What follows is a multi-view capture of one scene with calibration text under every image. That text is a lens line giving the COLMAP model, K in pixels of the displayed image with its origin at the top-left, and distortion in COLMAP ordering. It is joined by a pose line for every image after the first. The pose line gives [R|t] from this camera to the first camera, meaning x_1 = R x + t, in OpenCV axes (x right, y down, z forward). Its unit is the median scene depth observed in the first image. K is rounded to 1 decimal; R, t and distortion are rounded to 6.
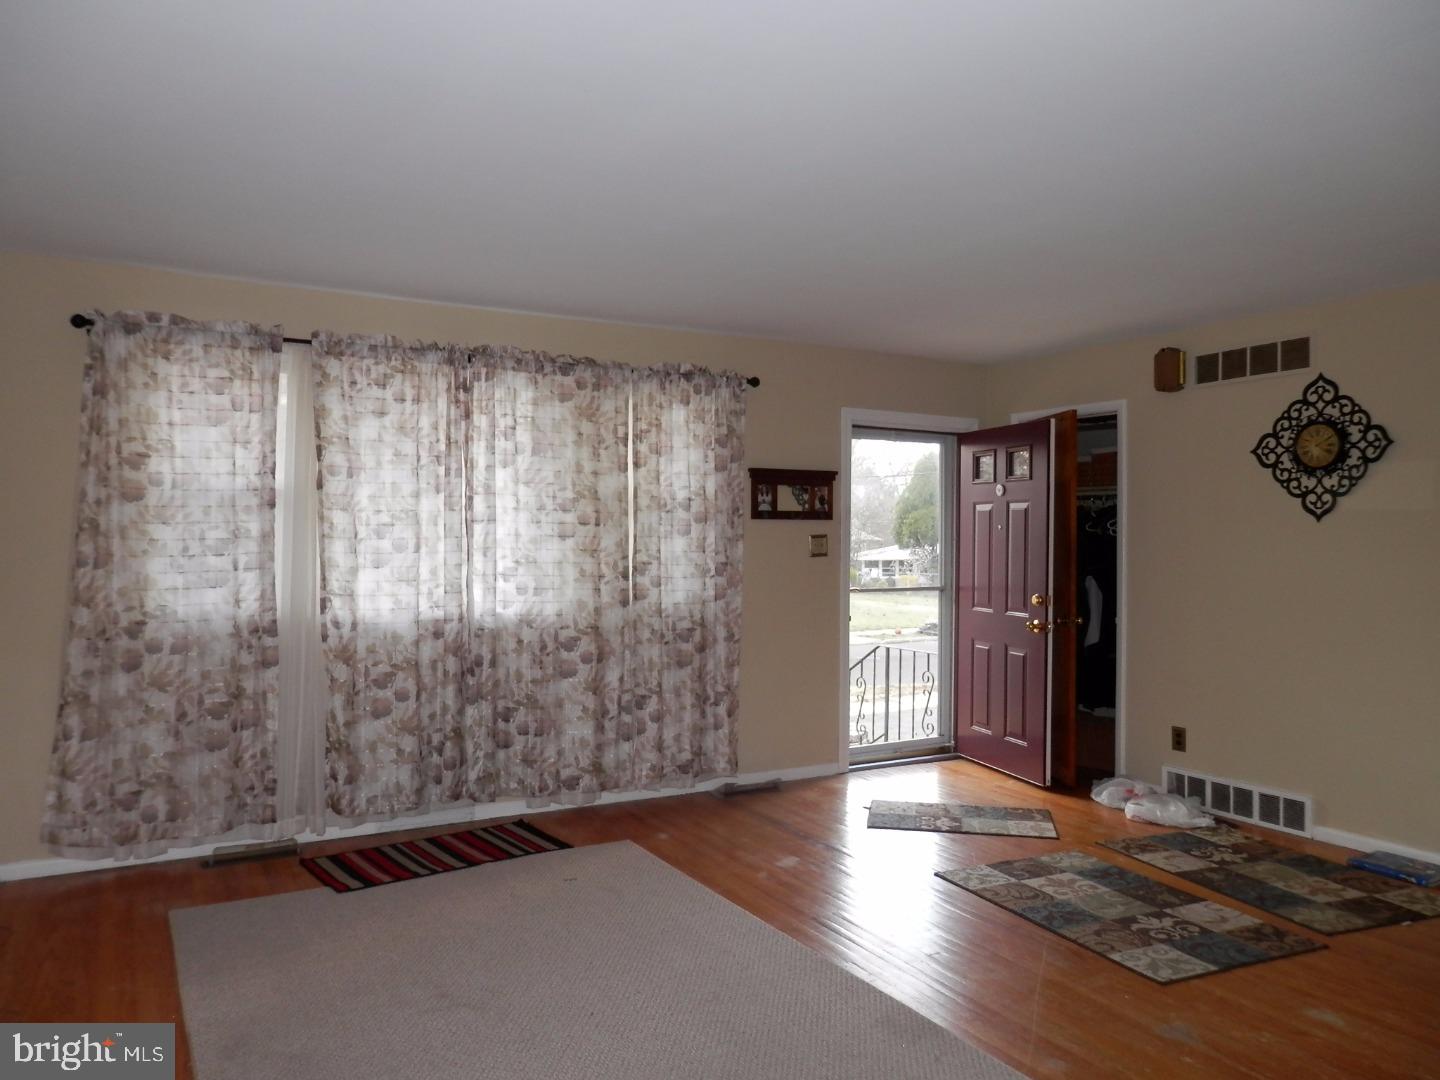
lens RADIAL K [[1058.7, 0, 718.2], [0, 1058.7, 541.3], [0, 0, 1]] dist [-0.012595, 0.017209]
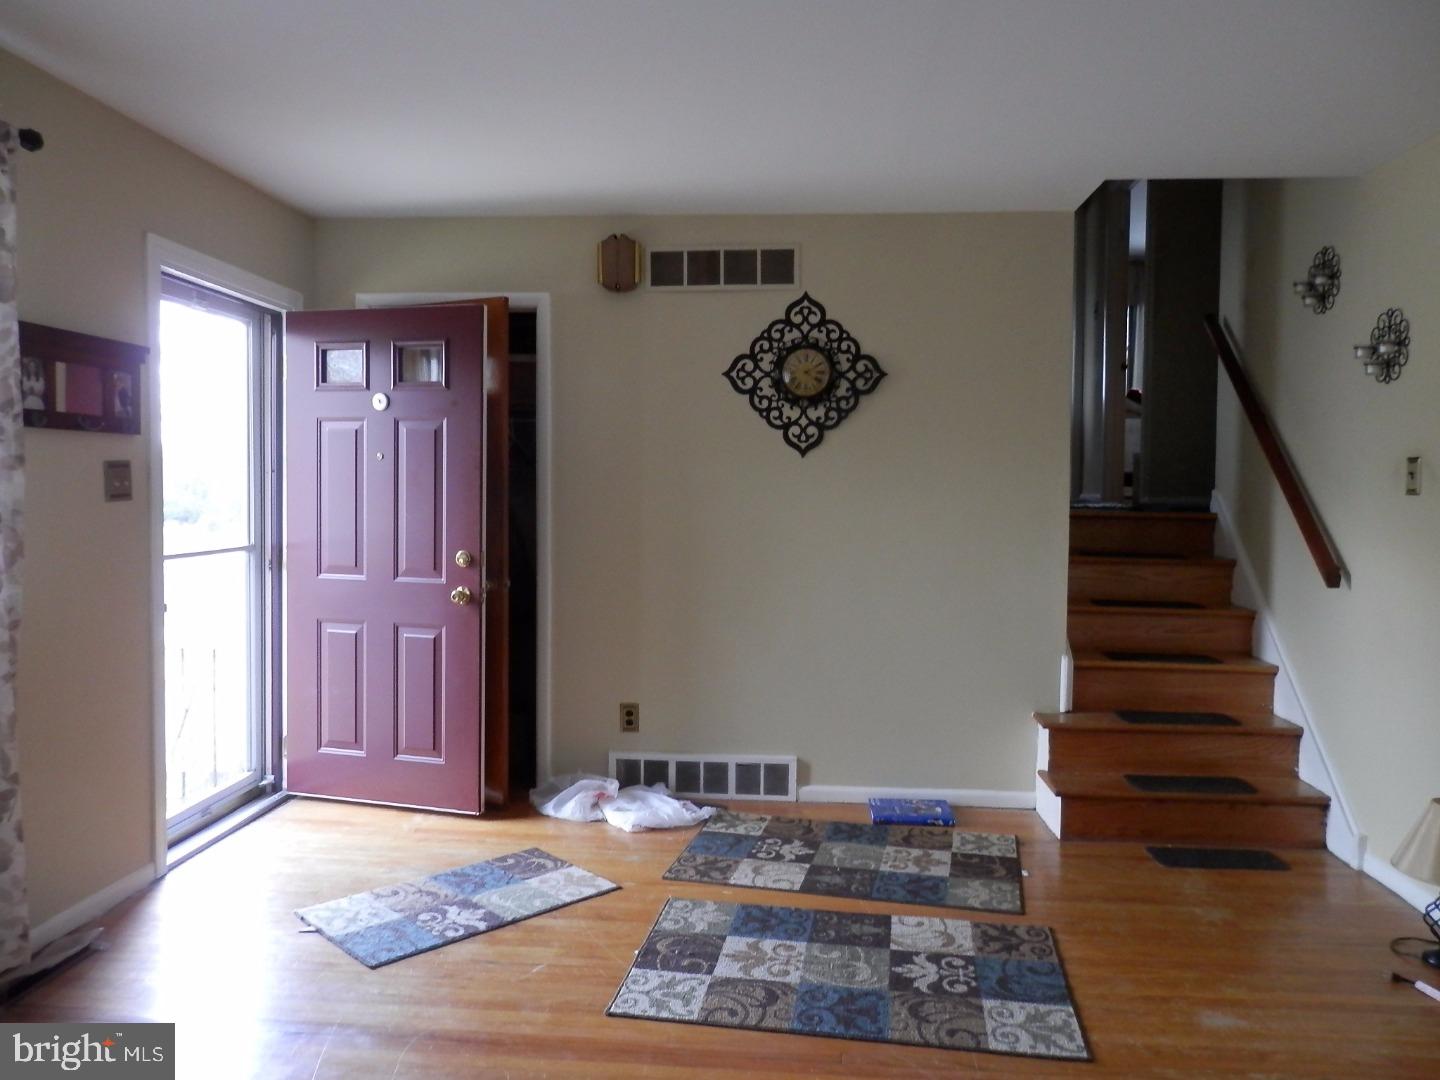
lens RADIAL K [[1058.7, 0, 719.8], [0, 1058.7, 537.3], [0, 0, 1]] dist [-0.012595, 0.017209]
pose [[0.560553, -0.038536, 0.827222, -0.232202], [-0.003908, 0.998782, 0.049177, 0.006374], [-0.828109, -0.030799, 0.559720, 0.553795]]
